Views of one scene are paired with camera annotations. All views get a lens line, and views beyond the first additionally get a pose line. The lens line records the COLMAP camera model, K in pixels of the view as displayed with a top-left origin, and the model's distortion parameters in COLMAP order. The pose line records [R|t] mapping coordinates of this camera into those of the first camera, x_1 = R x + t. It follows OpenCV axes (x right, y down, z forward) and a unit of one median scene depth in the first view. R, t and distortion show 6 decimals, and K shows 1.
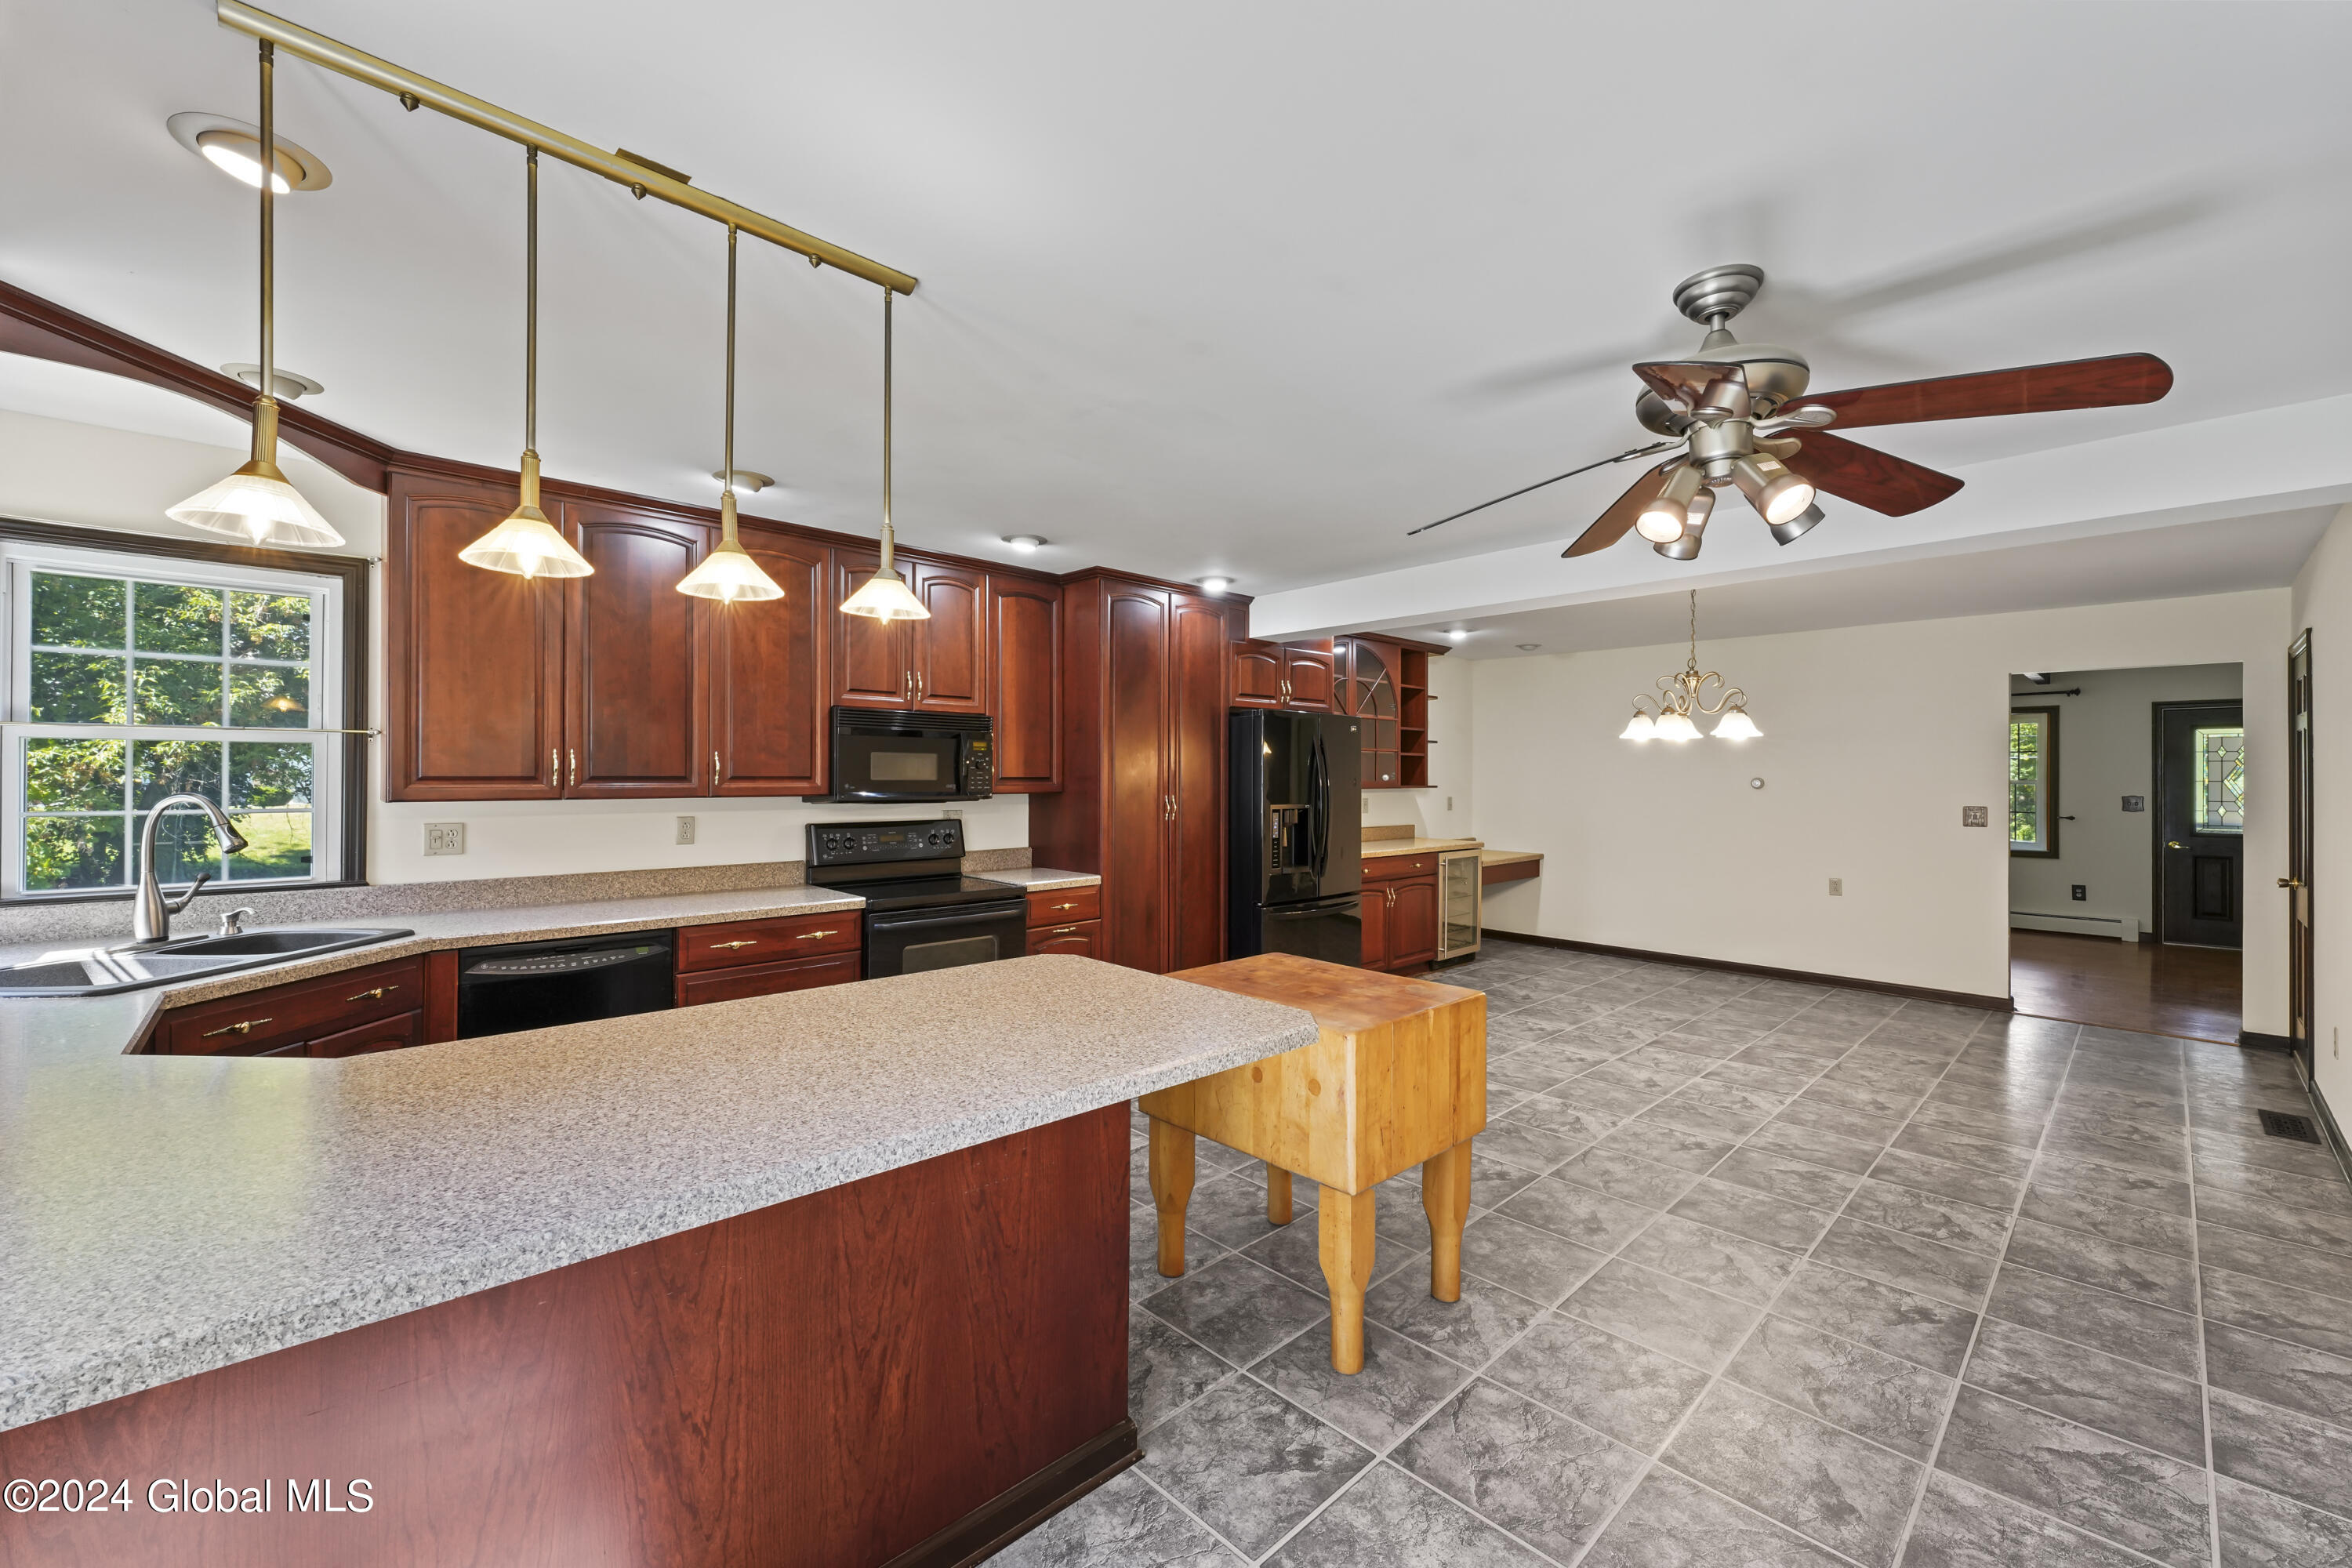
lens RADIAL K [[924.4, 0, 1168.4], [0, 924.4, 779.1], [0, 0, 1]] dist [0.003139, 0.000150]
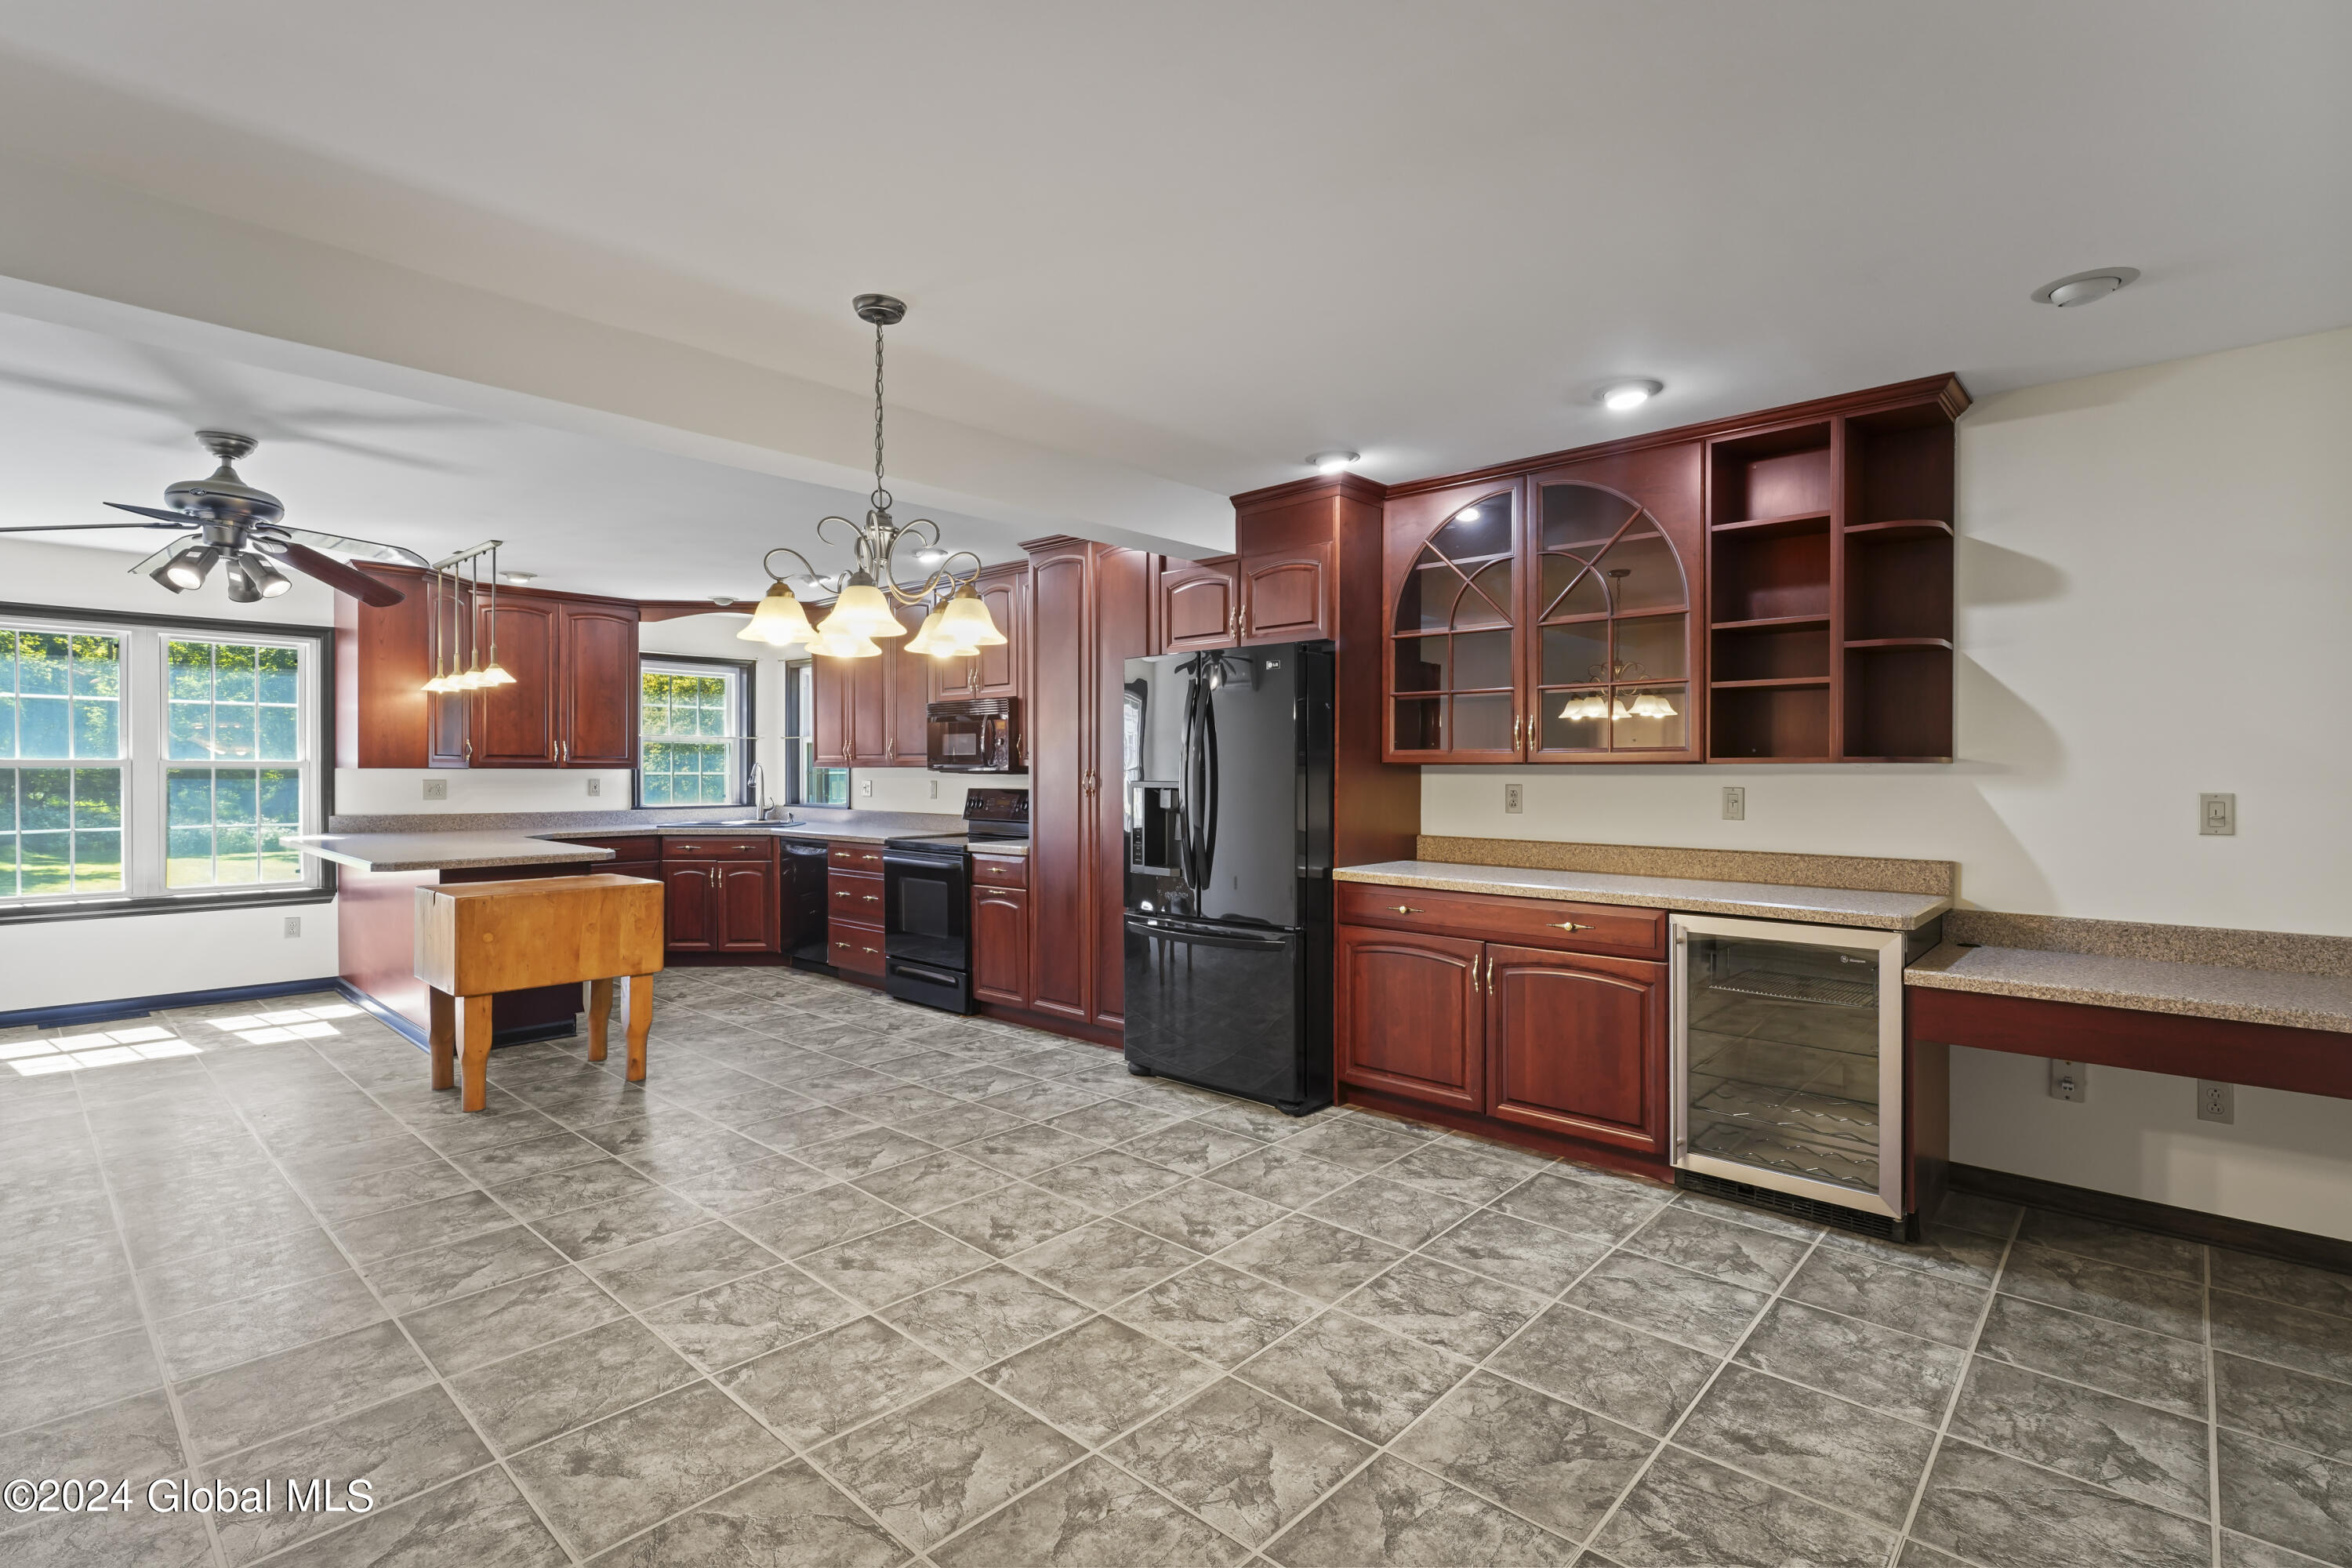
lens RADIAL K [[1073.7, 0, 1176.4], [0, 1073.7, 779.5], [0, 0, 1]] dist [-0.000961, 0.000334]
pose [[0.089797, 0.006972, -0.995936, 1.243036], [-0.001898, 0.999975, 0.006830, 0.024912], [0.995958, 0.001277, 0.089808, 1.178928]]
